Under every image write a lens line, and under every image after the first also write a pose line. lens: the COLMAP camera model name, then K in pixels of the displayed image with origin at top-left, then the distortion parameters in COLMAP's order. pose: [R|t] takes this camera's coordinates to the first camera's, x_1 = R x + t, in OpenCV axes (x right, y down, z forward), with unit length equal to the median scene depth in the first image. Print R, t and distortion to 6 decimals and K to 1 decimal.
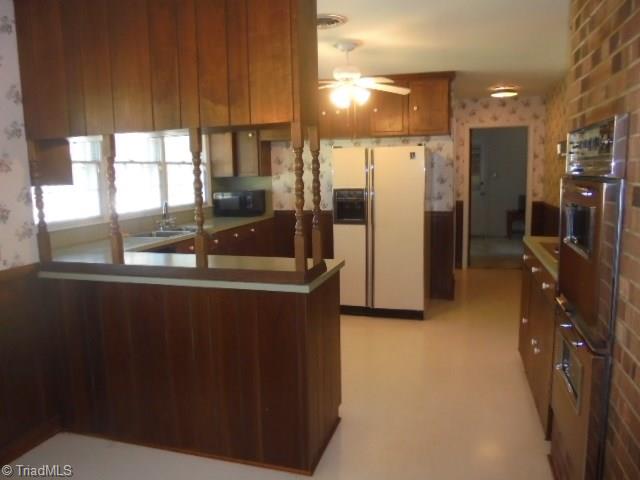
lens RADIAL K [[485.1, 0, 320.0], [0, 485.1, 240.0], [0, 0, 1]] dist [-0.120463, 0.081253]
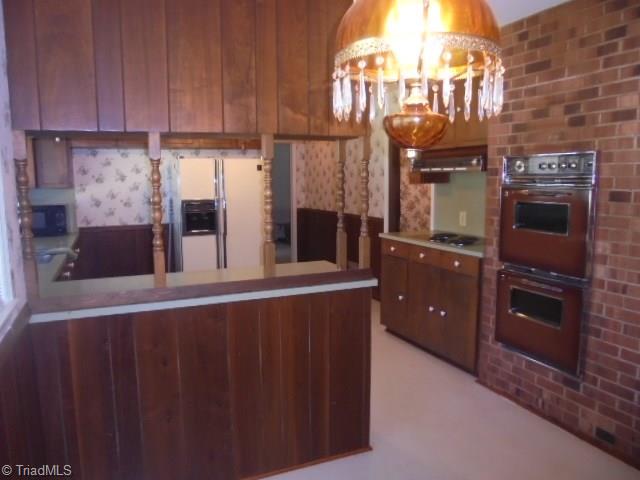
lens RADIAL K [[485.1, 0, 320.0], [0, 485.1, 240.0], [0, 0, 1]] dist [-0.120463, 0.081253]
pose [[0.759022, -0.066730, 0.647636, -0.393731], [0.084396, 0.996425, 0.003756, -0.006576], [-0.645572, 0.051807, 0.761940, 0.093248]]
